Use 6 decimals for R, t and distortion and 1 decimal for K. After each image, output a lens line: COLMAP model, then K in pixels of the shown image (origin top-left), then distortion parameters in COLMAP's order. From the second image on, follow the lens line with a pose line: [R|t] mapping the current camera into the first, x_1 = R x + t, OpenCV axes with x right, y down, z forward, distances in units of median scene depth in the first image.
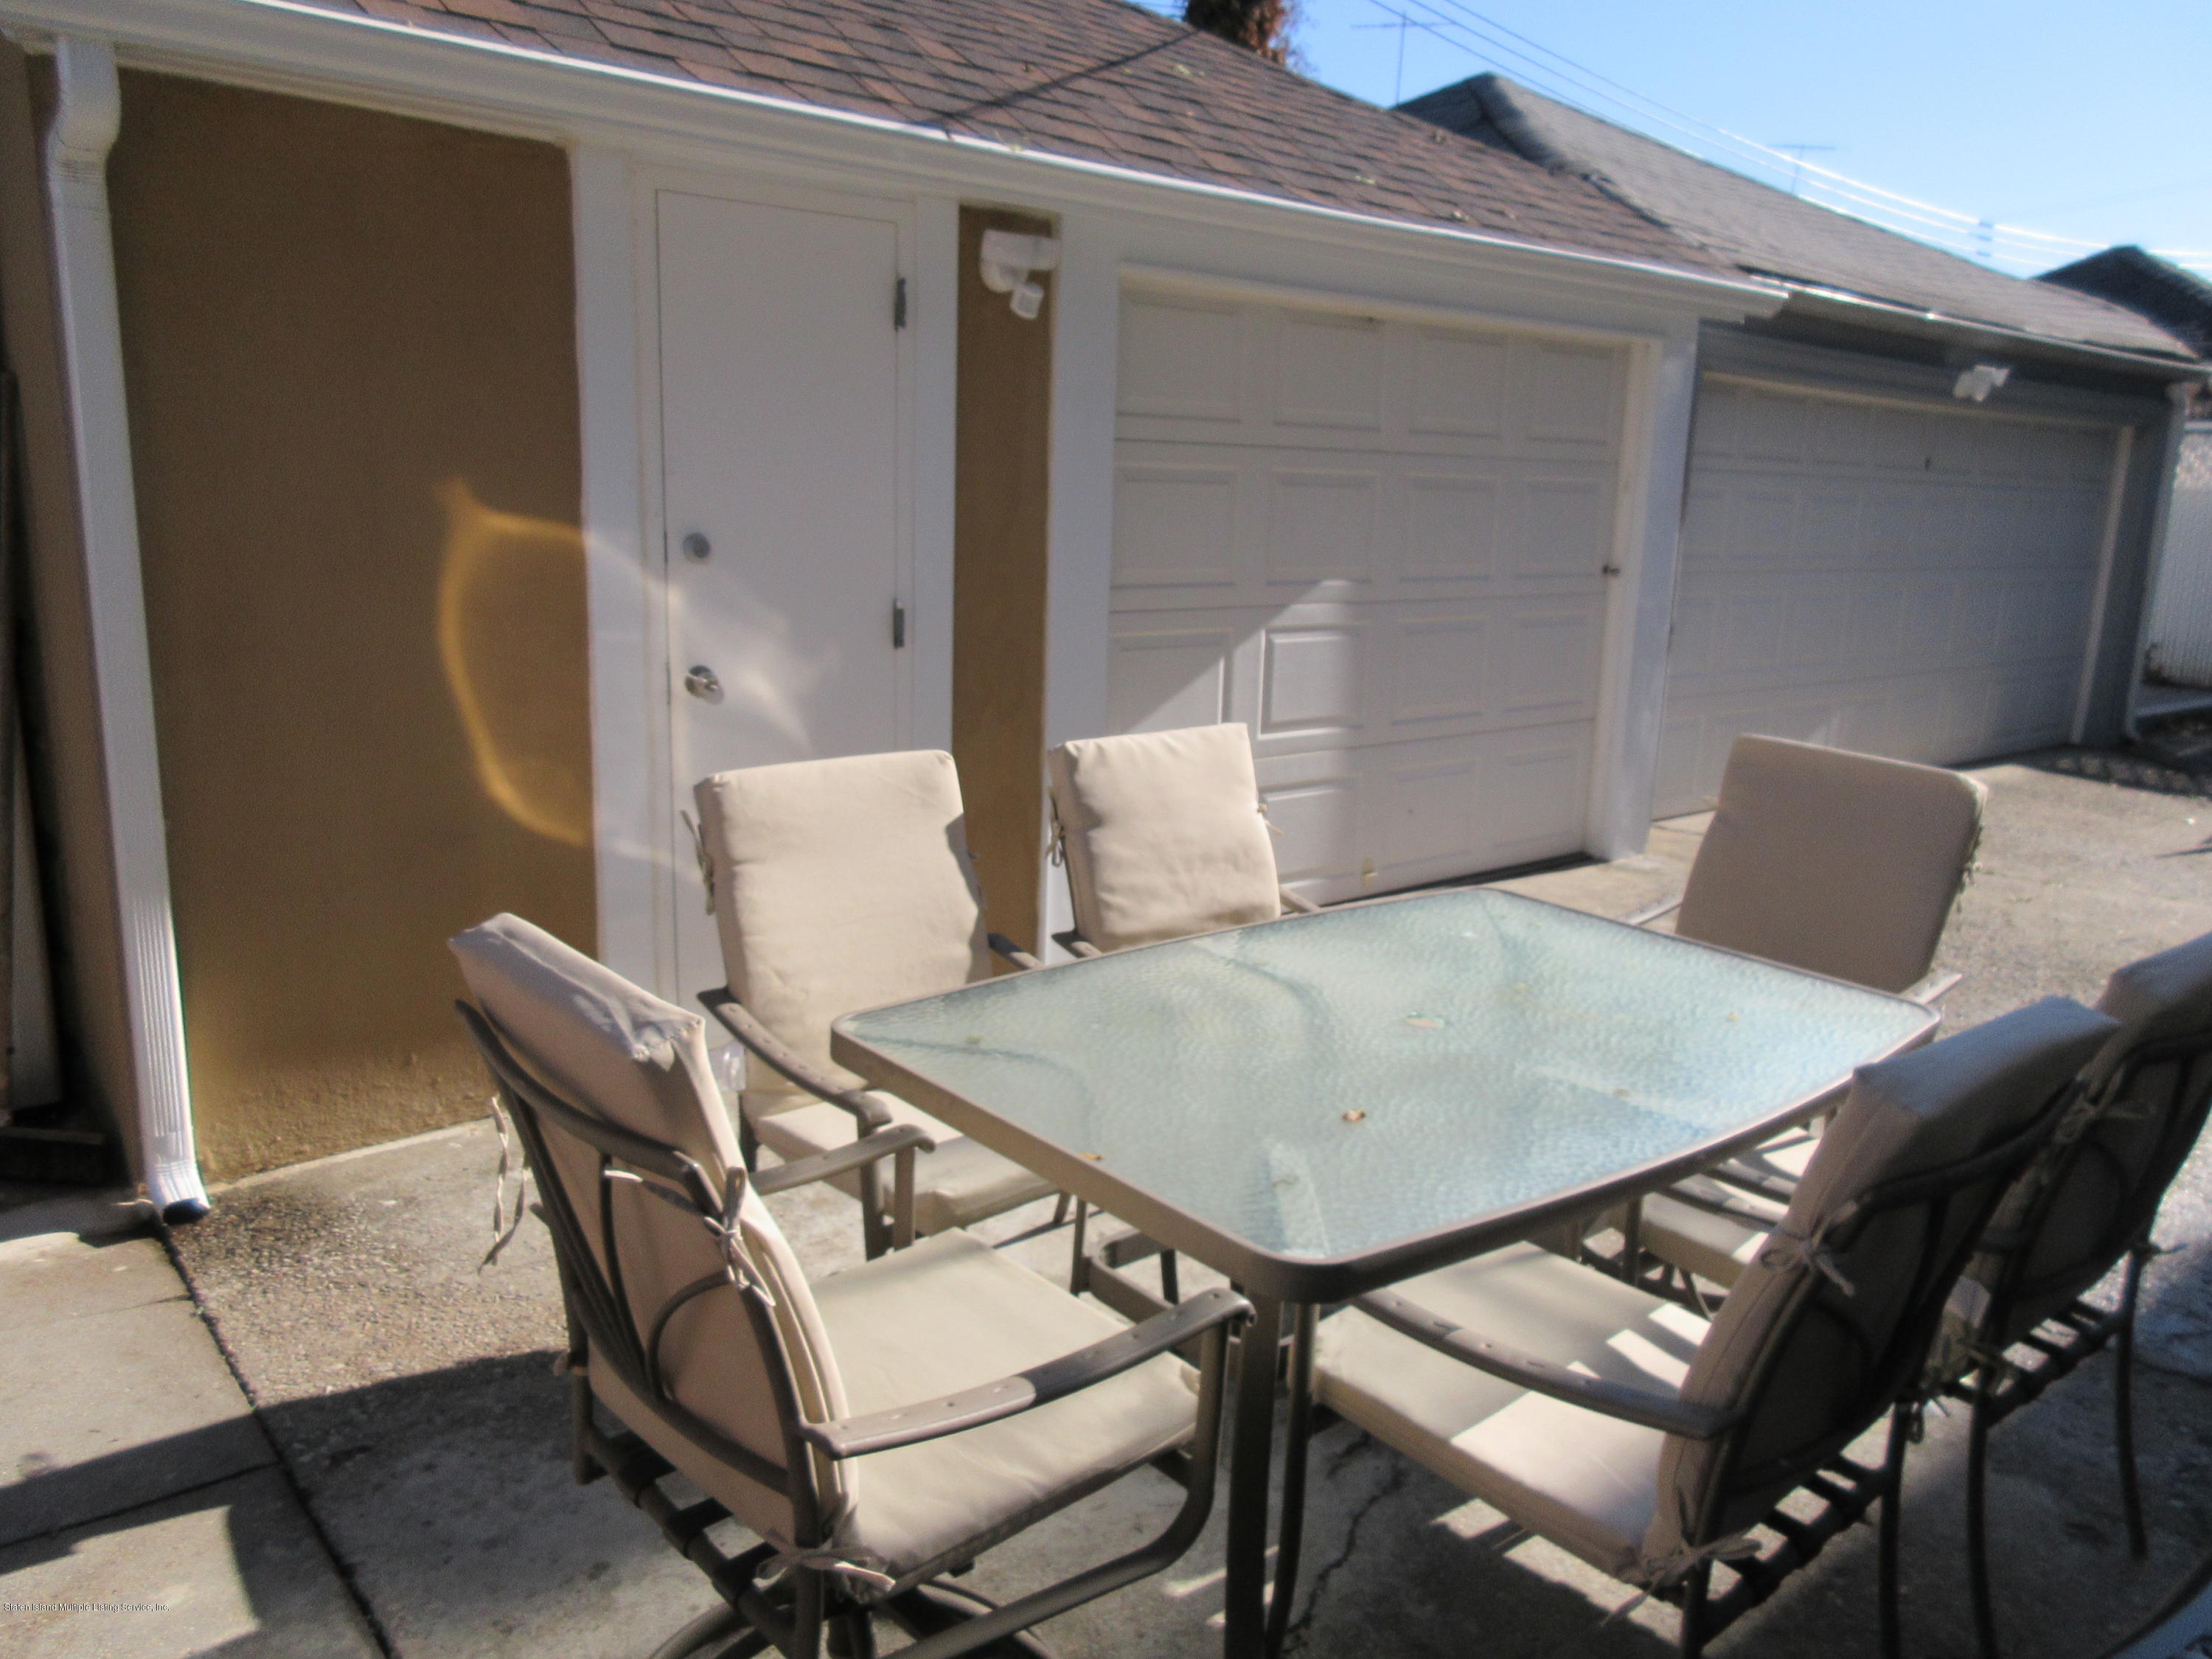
lens RADIAL K [[1648.5, 0, 1101.6], [0, 1648.5, 840.8], [0, 0, 1]] dist [0.011379, -0.006437]
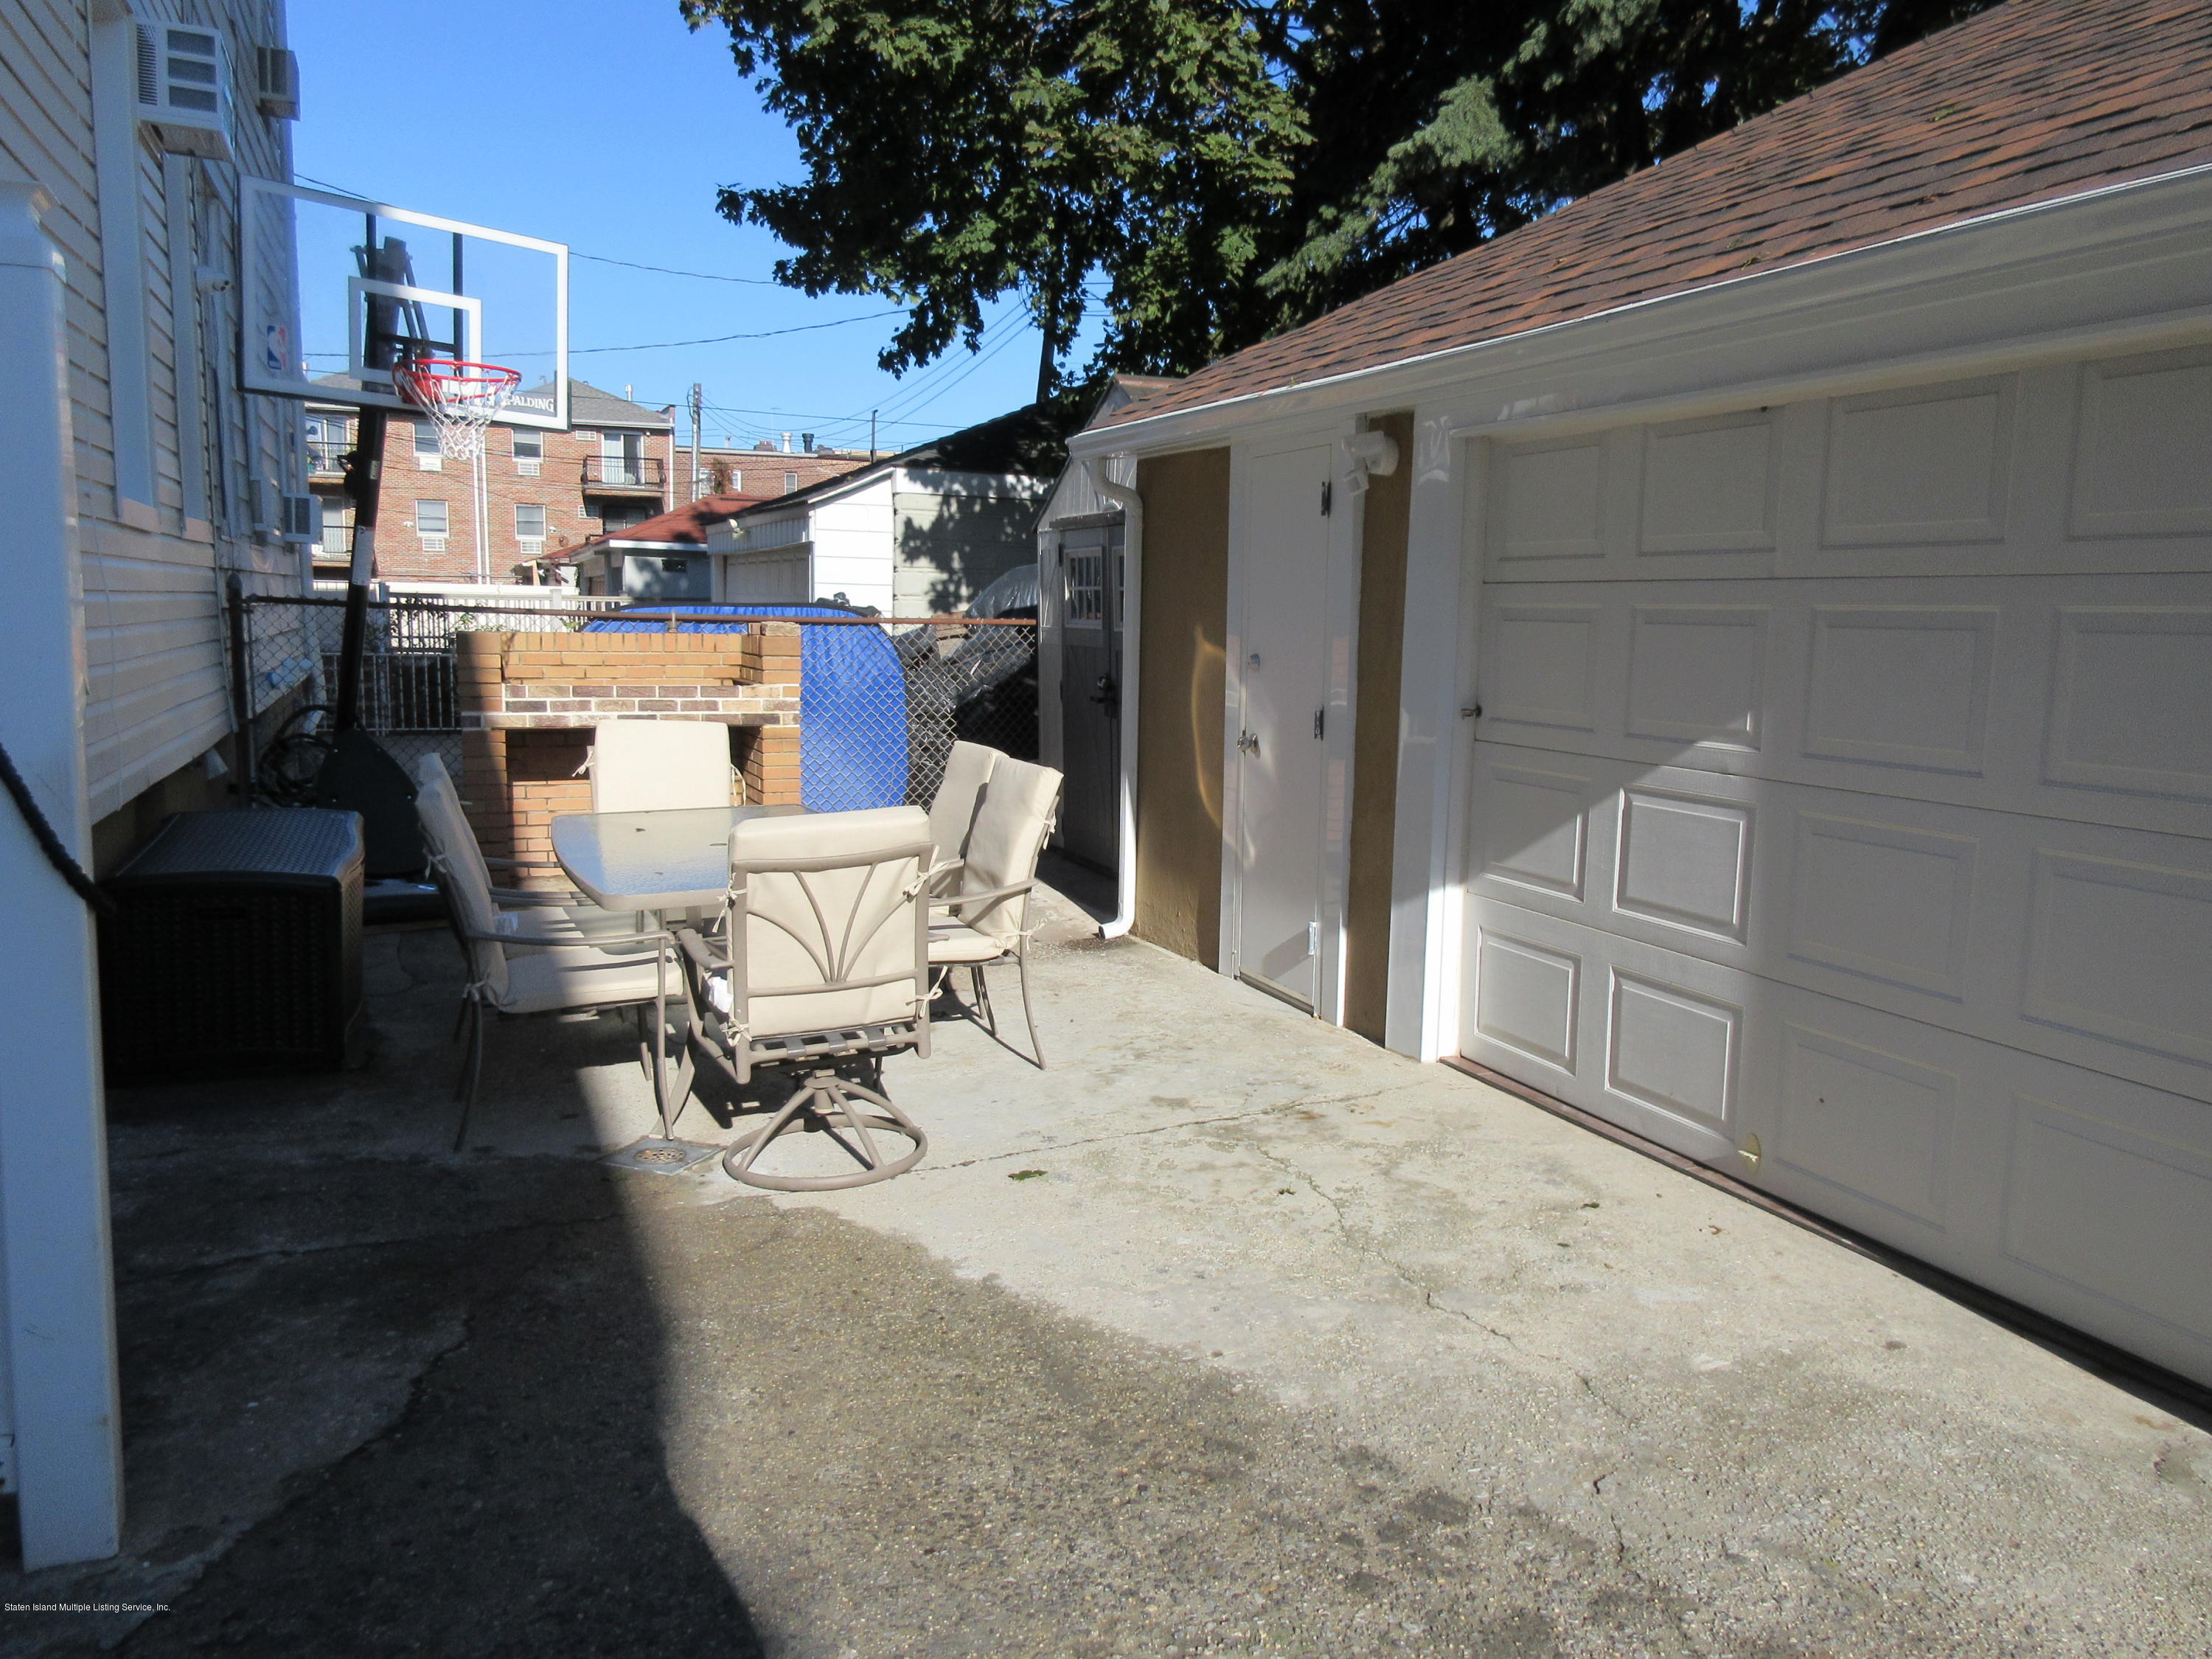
lens RADIAL K [[1648.5, 0, 1106.0], [0, 1648.5, 825.5], [0, 0, 1]] dist [0.011379, -0.006437]
pose [[-0.286598, 0.090346, -0.953781, 0.571413], [-0.228577, 0.960346, 0.159652, -0.105417], [0.930384, 0.263769, -0.254582, 0.552572]]
